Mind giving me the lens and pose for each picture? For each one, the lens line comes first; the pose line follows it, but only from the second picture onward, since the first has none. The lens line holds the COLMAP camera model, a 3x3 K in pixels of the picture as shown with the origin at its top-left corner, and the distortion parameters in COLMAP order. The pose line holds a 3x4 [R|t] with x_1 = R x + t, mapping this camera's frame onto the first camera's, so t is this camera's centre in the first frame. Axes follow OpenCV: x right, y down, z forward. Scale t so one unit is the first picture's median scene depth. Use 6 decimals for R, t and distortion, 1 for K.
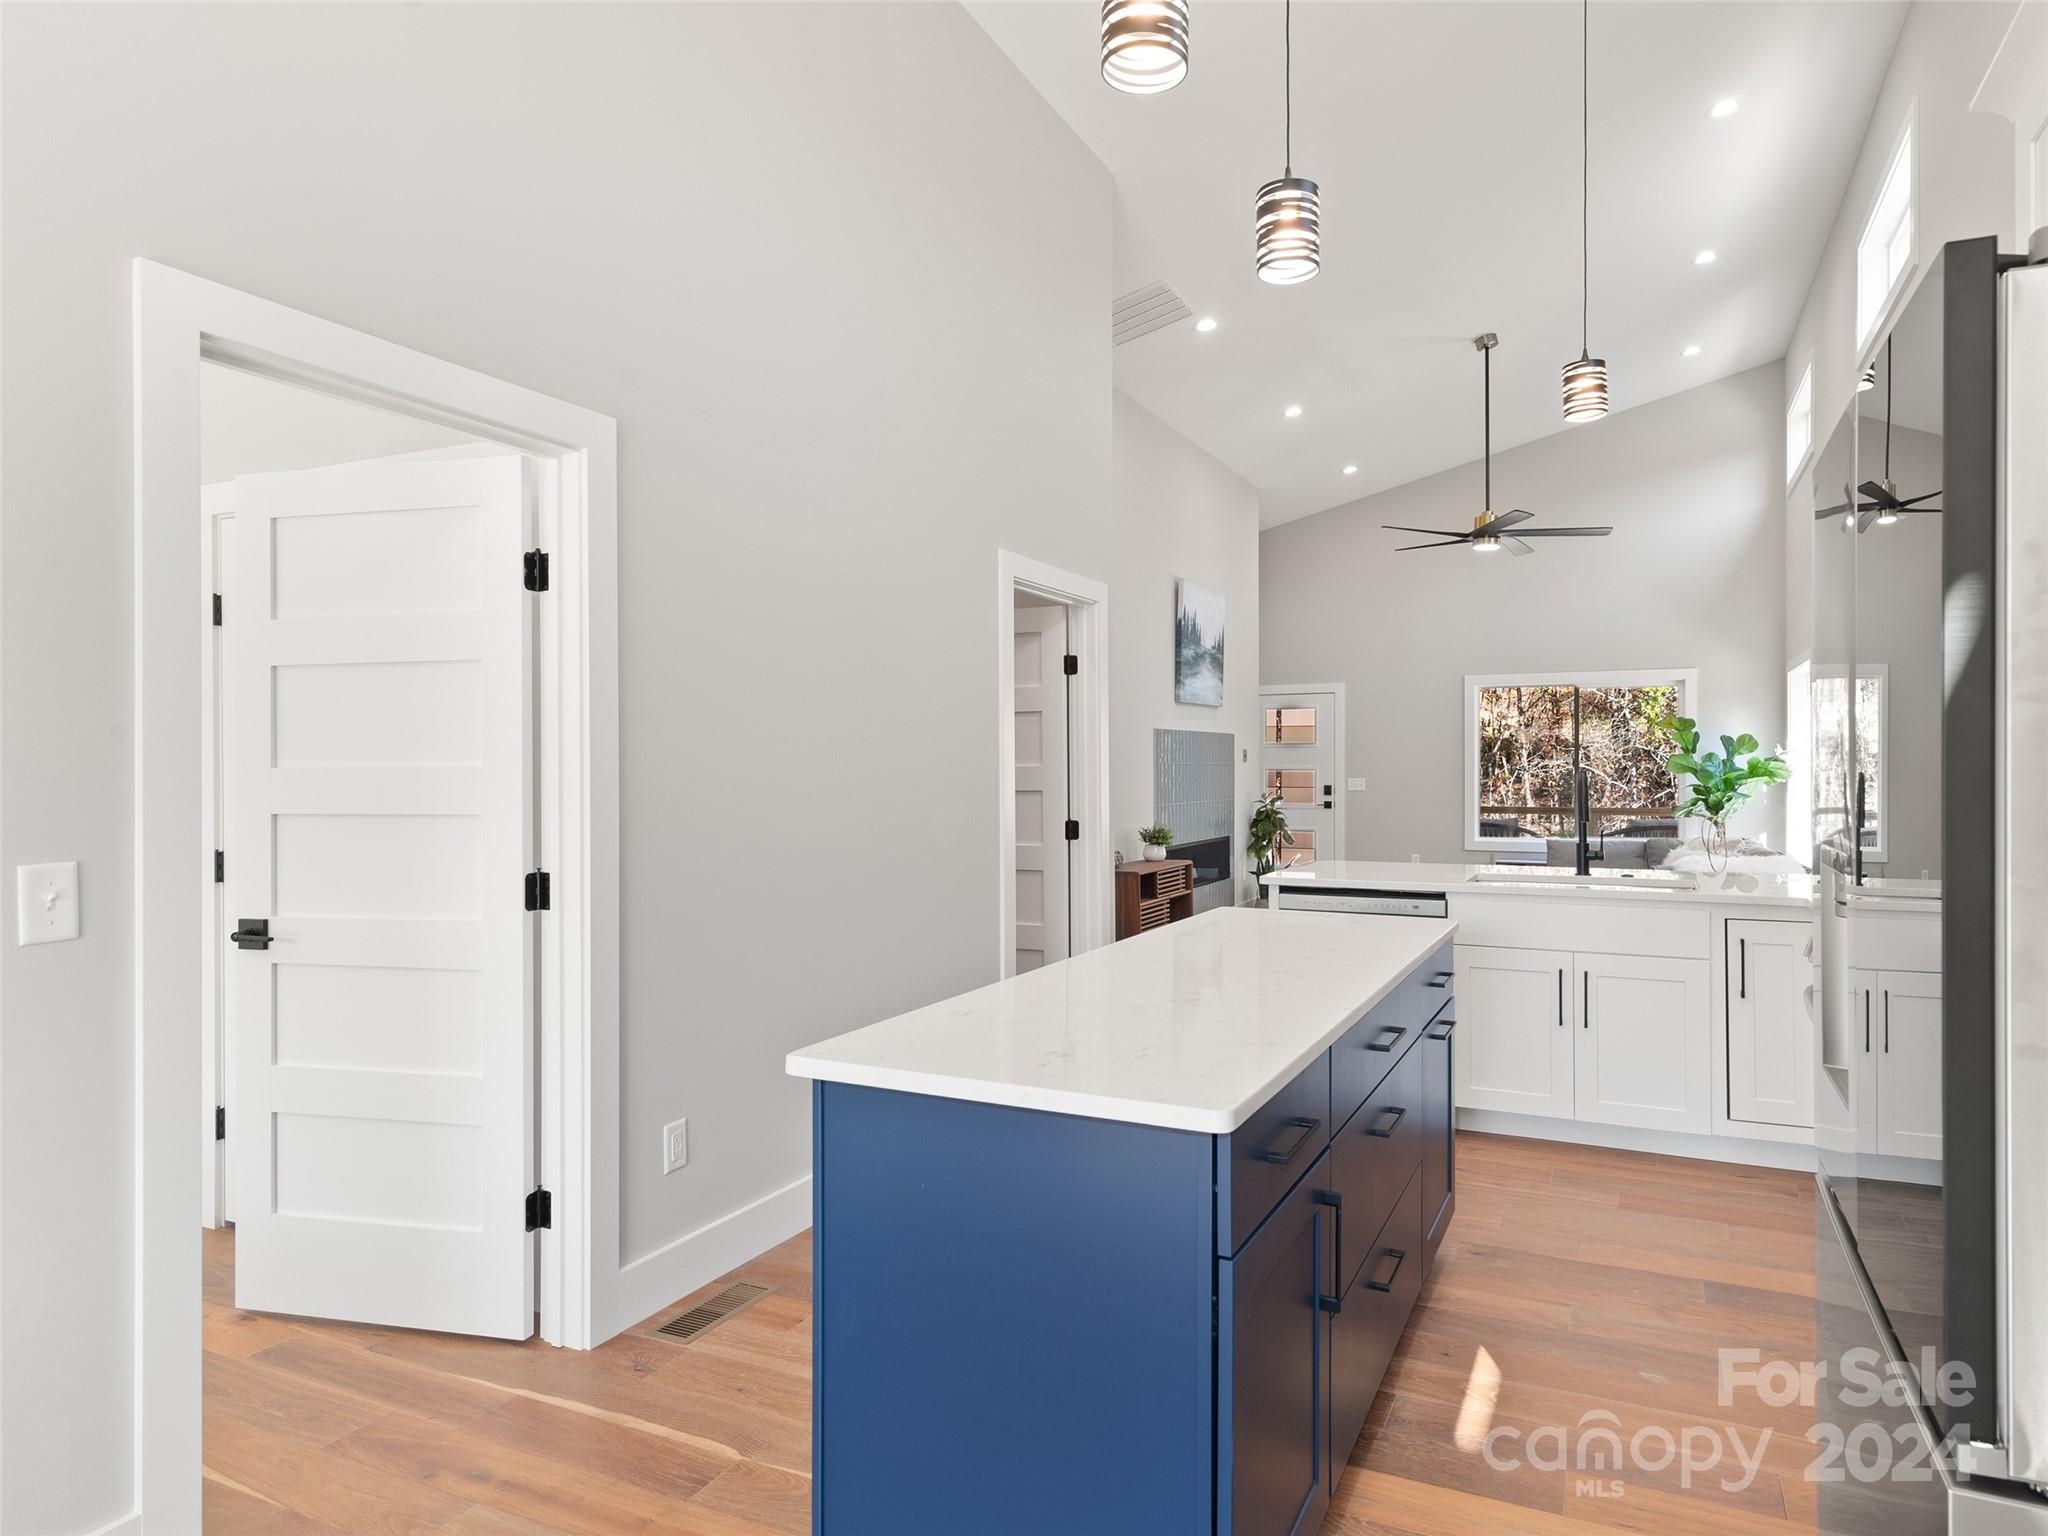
lens RADIAL K [[1210.3, 0, 1060.8], [0, 1210.3, 771.4], [0, 0, 1]] dist [-0.001075, -0.002361]
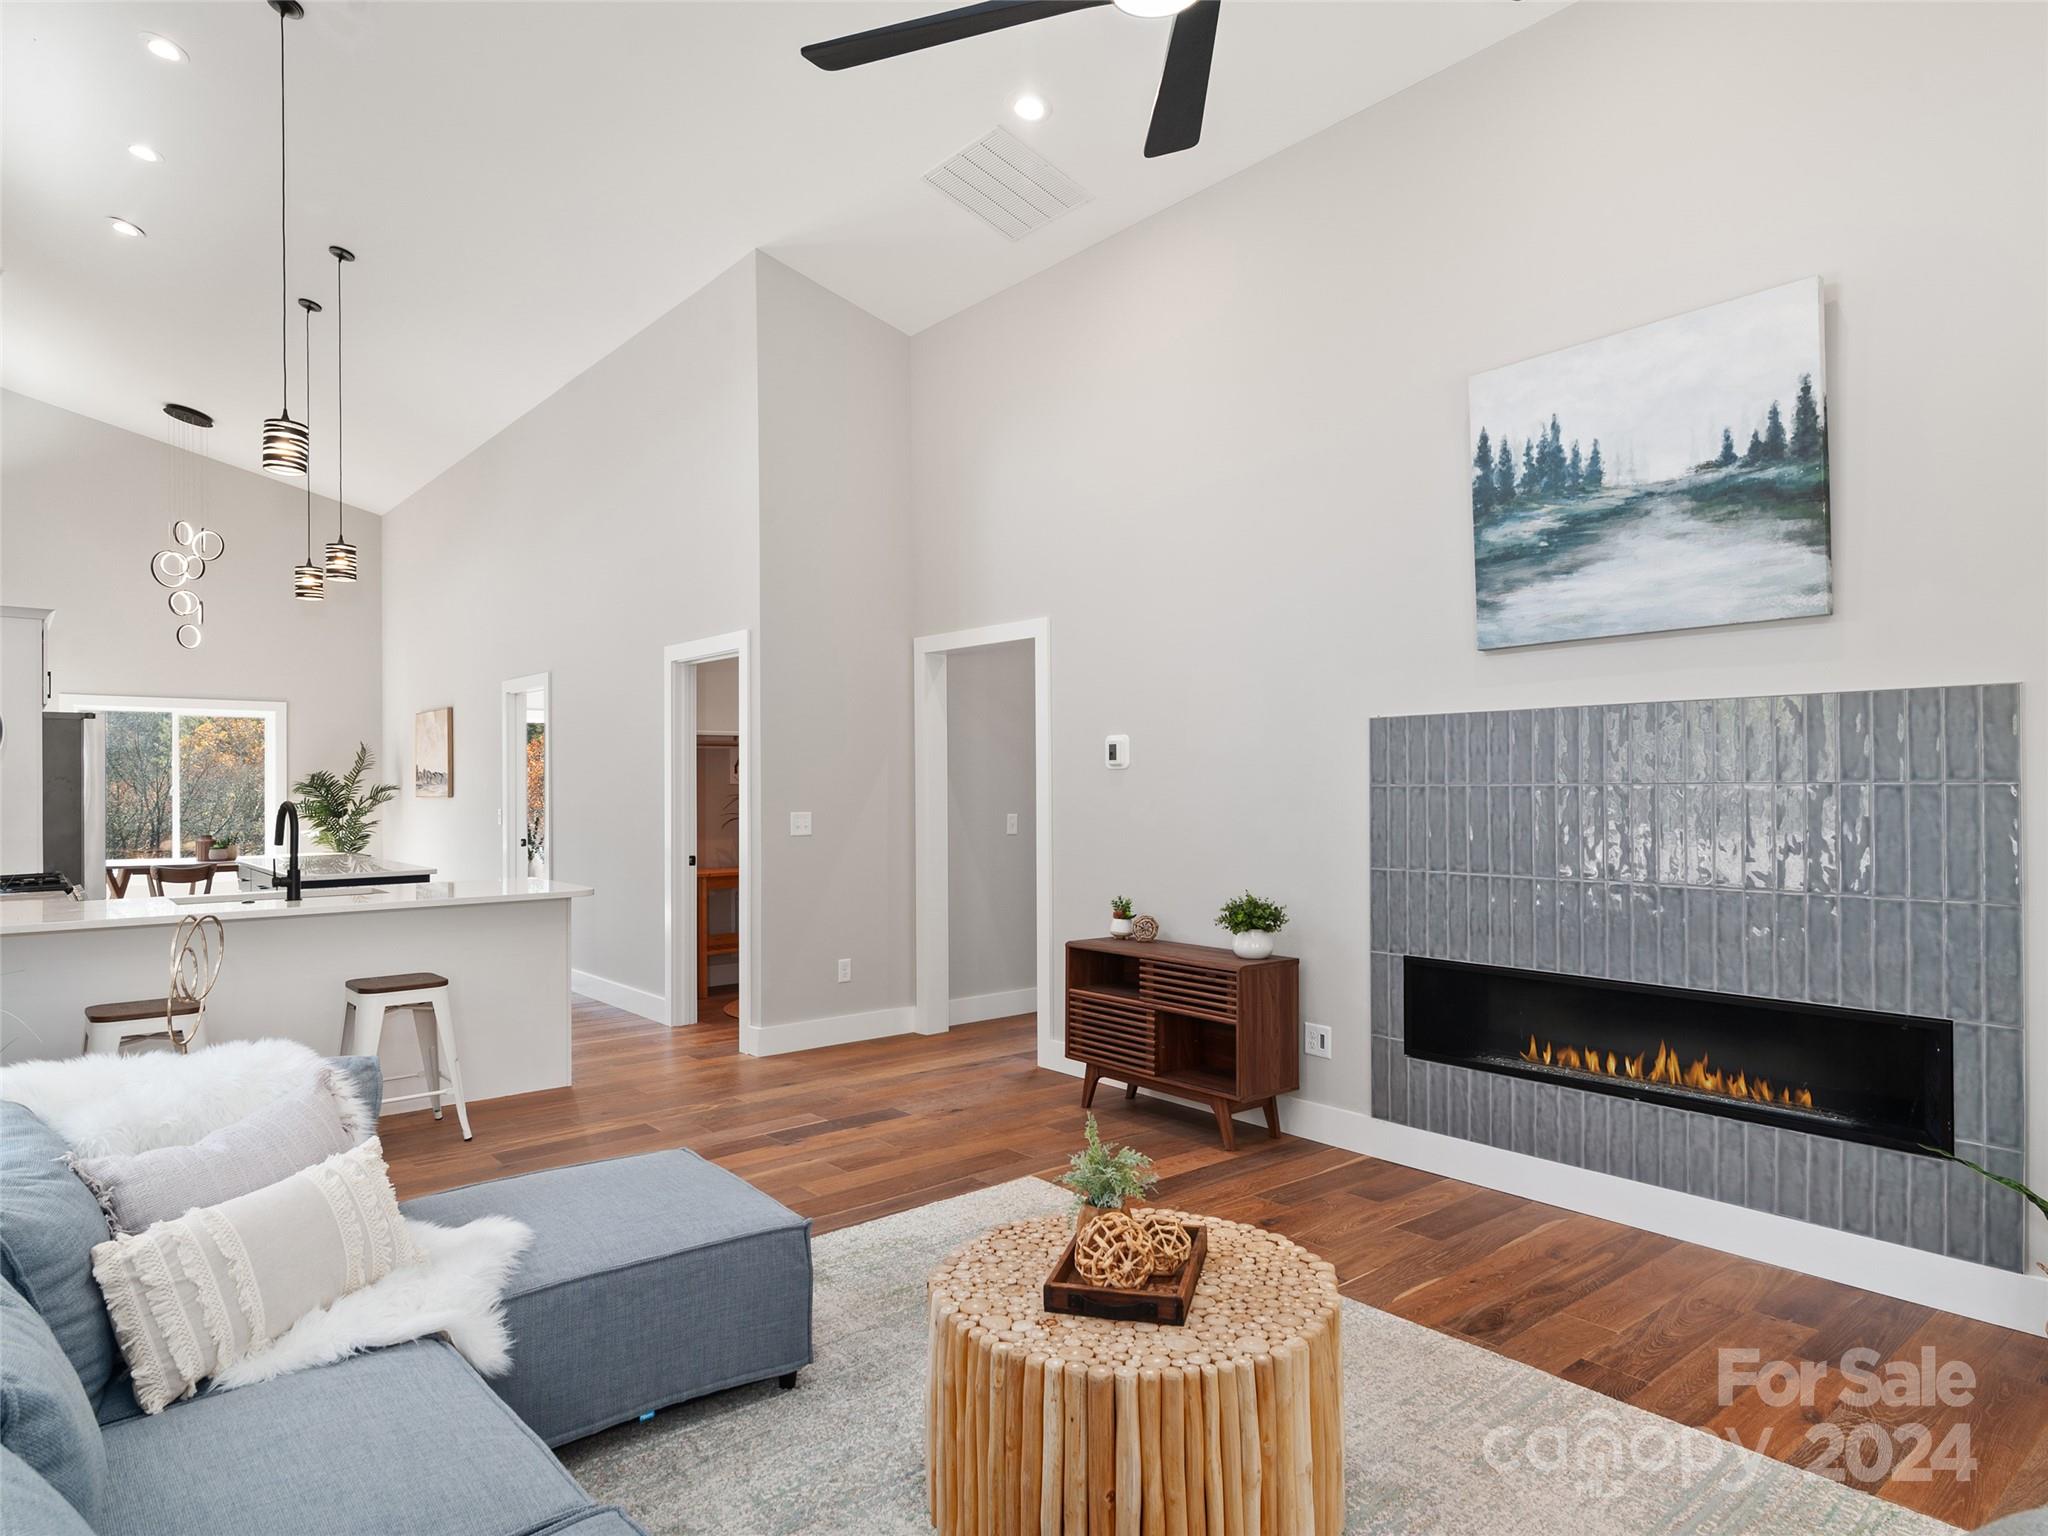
lens RADIAL K [[1210.3, 0, 1032.2], [0, 1210.3, 777.1], [0, 0, 1]] dist [-0.001075, -0.002361]
pose [[-0.410638, 0.000825, -0.911798, 0.505927], [0.002303, 0.999997, -0.000133, -0.009197], [0.911796, -0.002155, -0.410639, 0.908726]]
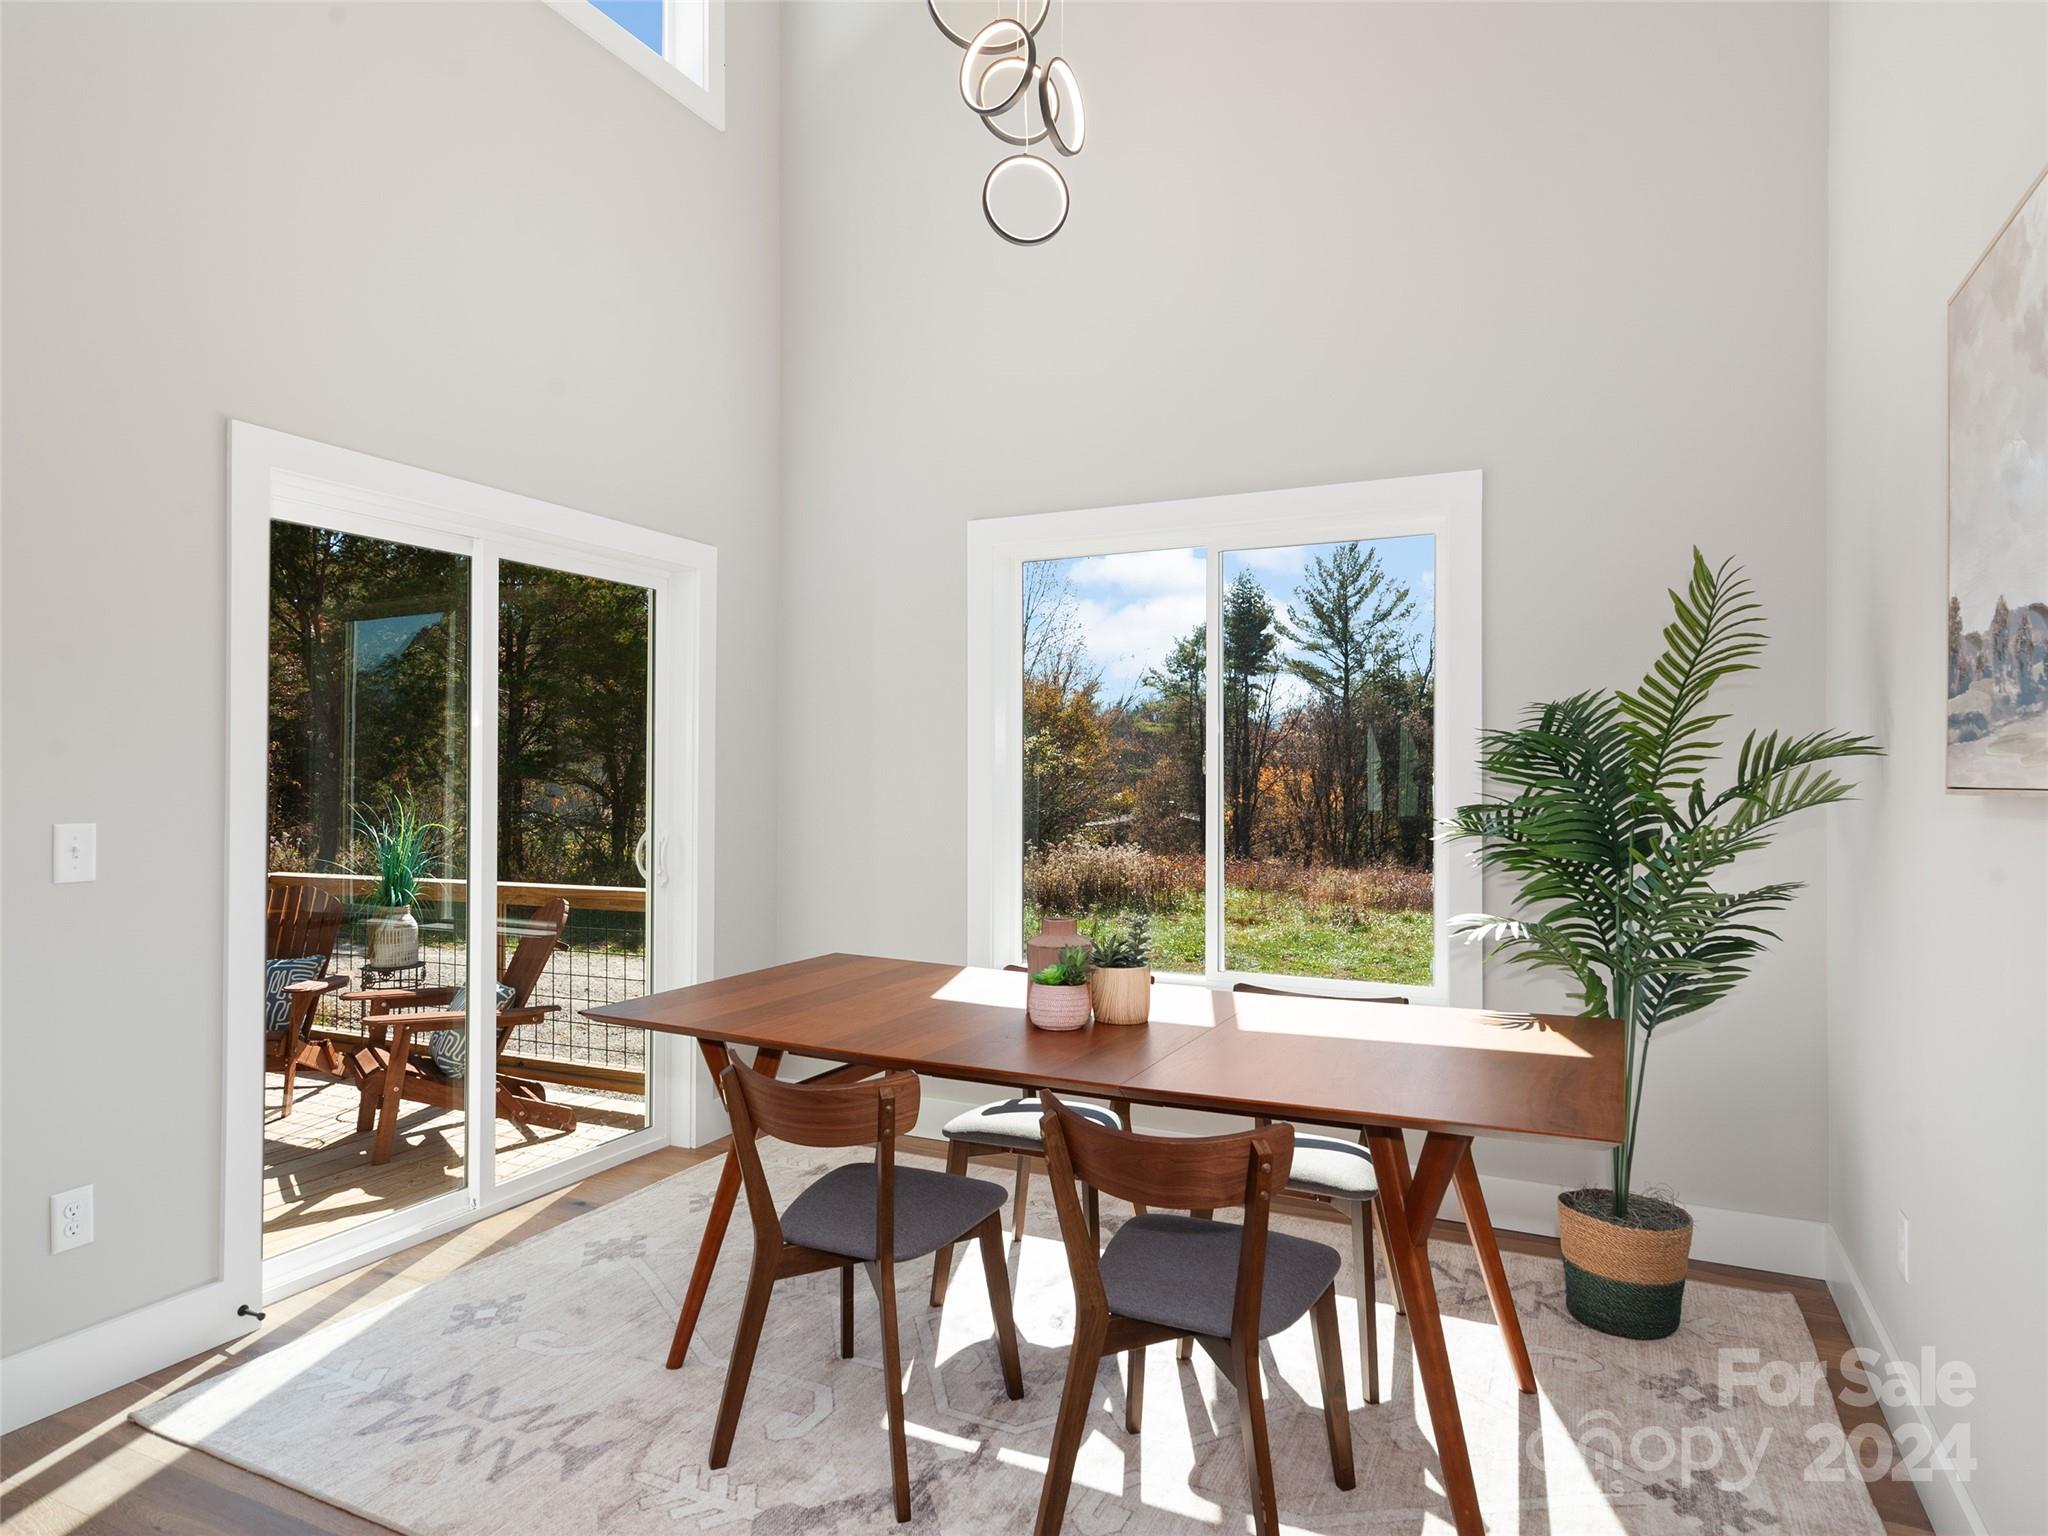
lens RADIAL K [[1210.3, 0, 1029.5], [0, 1210.3, 767.1], [0, 0, 1]] dist [-0.001075, -0.002361]
pose [[-0.999995, 0.002886, -0.001504, -0.102495], [0.002889, 0.999995, -0.001419, 0.003005], [0.001500, -0.001423, -0.999998, 0.159745]]
